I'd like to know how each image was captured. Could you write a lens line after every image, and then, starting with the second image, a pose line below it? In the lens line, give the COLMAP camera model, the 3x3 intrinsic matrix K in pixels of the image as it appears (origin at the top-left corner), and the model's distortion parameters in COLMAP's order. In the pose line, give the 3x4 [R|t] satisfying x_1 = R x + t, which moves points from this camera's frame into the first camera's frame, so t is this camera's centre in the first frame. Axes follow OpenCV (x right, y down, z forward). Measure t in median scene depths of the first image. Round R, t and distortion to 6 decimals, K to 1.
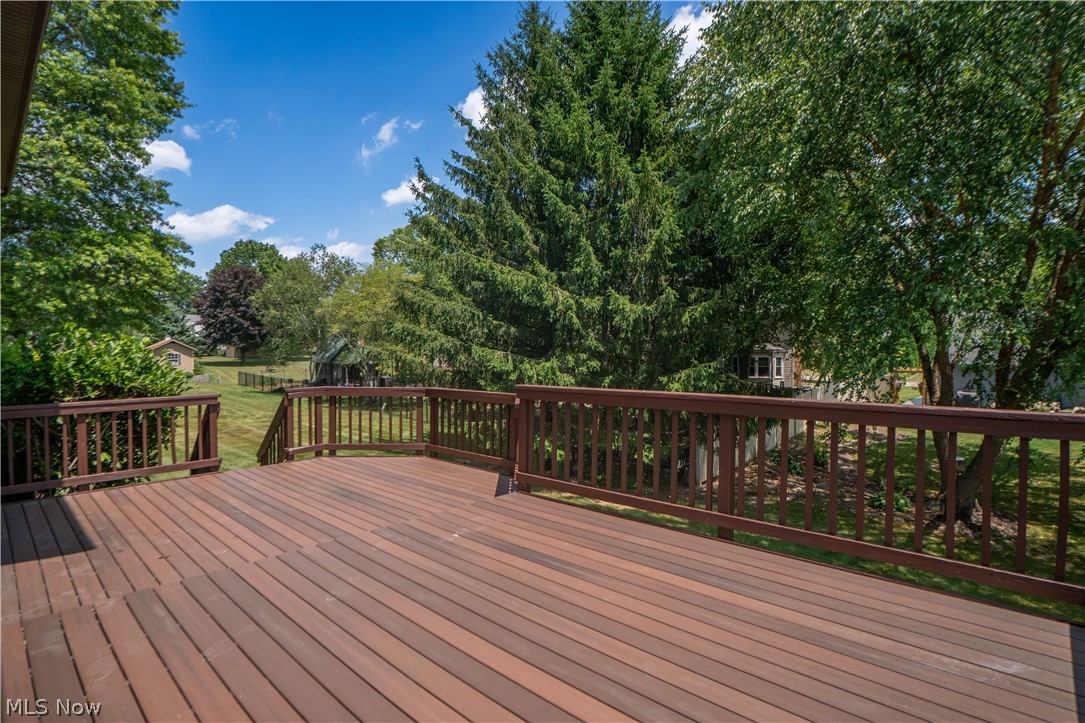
lens RADIAL K [[548.0, 0, 507.6], [0, 548.0, 366.3], [0, 0, 1]] dist [-0.002559, -0.000529]
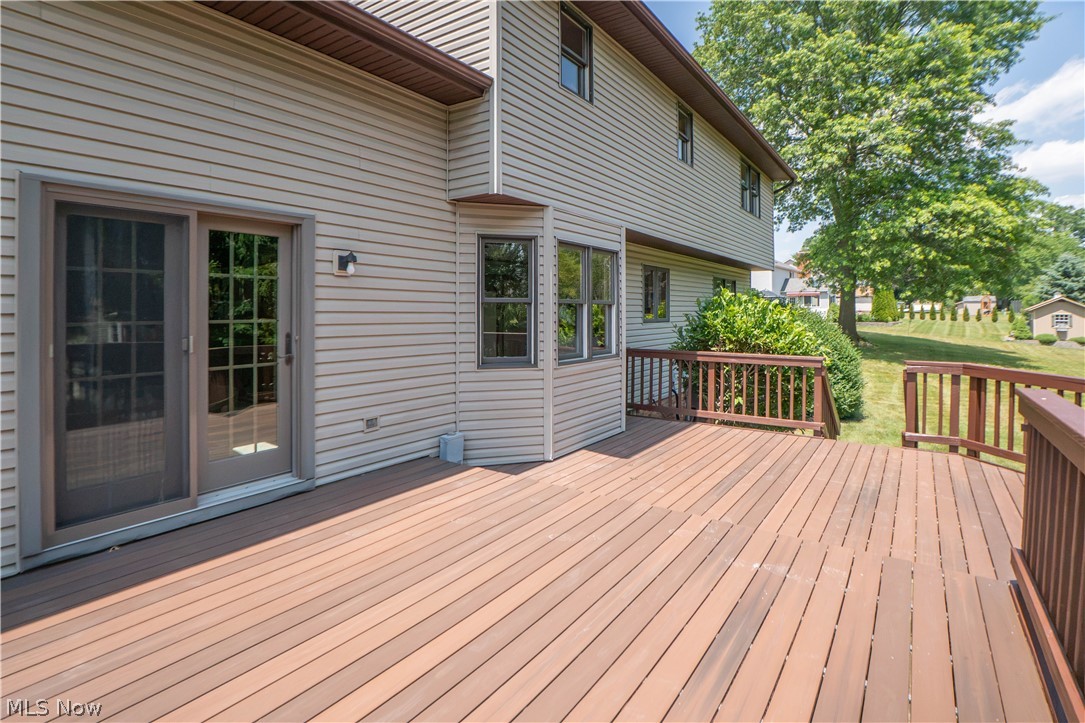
lens RADIAL K [[562.8, 0, 544.3], [0, 562.8, 310.4], [0, 0, 1]] dist [-0.000733, -0.030834]
pose [[0.205038, 0.017284, -0.978601, 0.347469], [-0.041572, 0.999096, 0.008936, -0.022029], [0.977871, 0.038851, 0.205572, 0.317889]]
